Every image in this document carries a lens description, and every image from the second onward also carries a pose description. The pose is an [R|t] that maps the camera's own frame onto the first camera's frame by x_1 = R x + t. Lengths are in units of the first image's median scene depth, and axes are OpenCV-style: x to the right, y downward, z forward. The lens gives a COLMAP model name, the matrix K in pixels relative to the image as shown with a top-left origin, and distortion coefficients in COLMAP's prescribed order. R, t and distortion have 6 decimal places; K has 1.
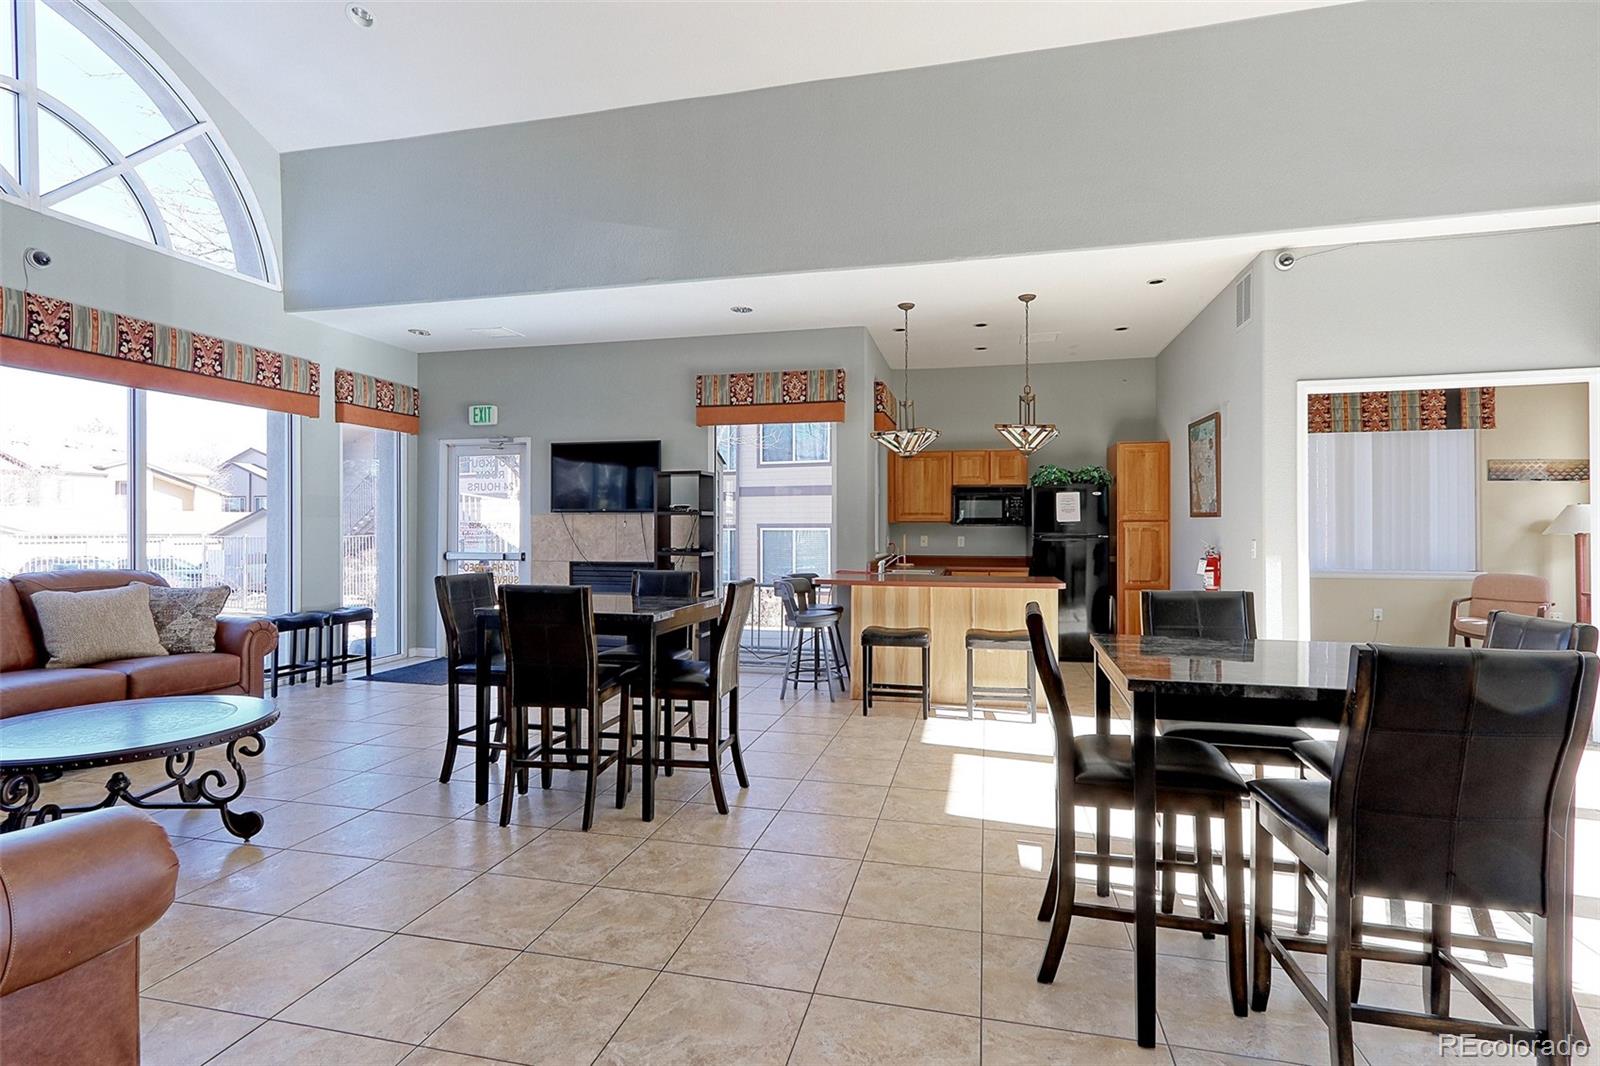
lens RADIAL K [[769.2, 0, 796.9], [0, 769.2, 536.6], [0, 0, 1]] dist [0.004883, 0.000808]
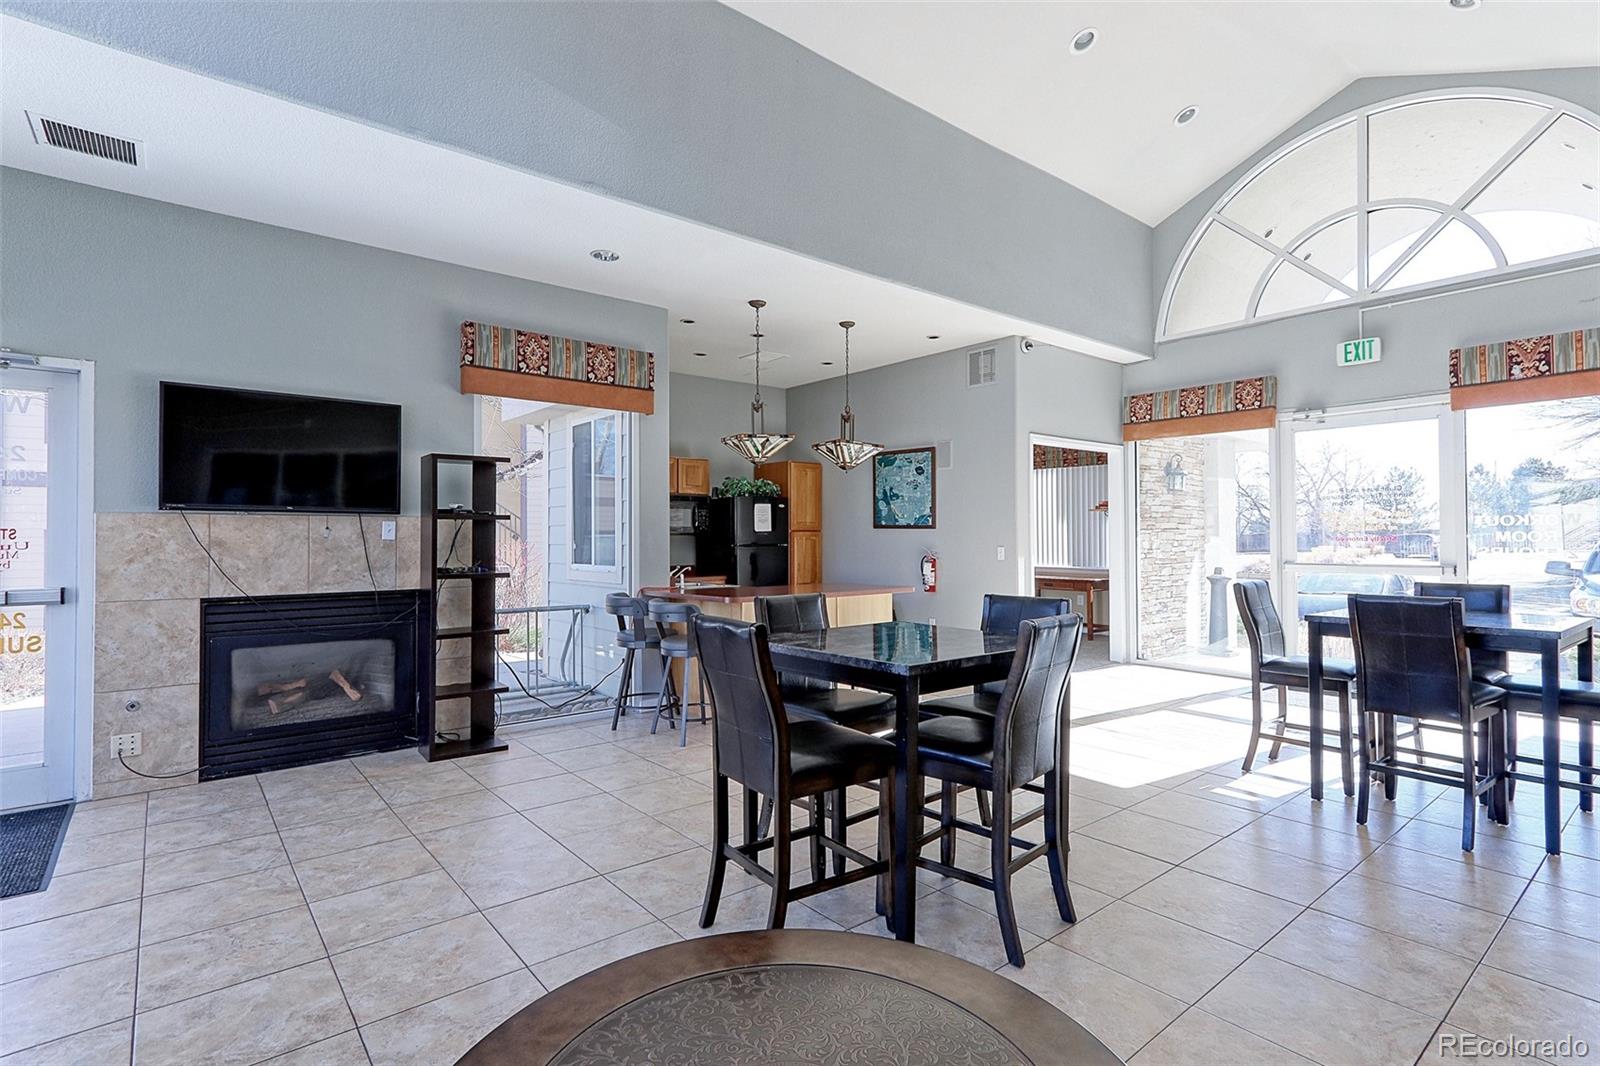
lens RADIAL K [[769.2, 0, 792.2], [0, 769.2, 524.3], [0, 0, 1]] dist [0.004883, 0.000808]
pose [[0.614297, 0.013453, 0.788960, -0.508397], [0.009326, 0.999661, -0.024307, -0.004034], [-0.789020, 0.022290, 0.613963, 0.343604]]
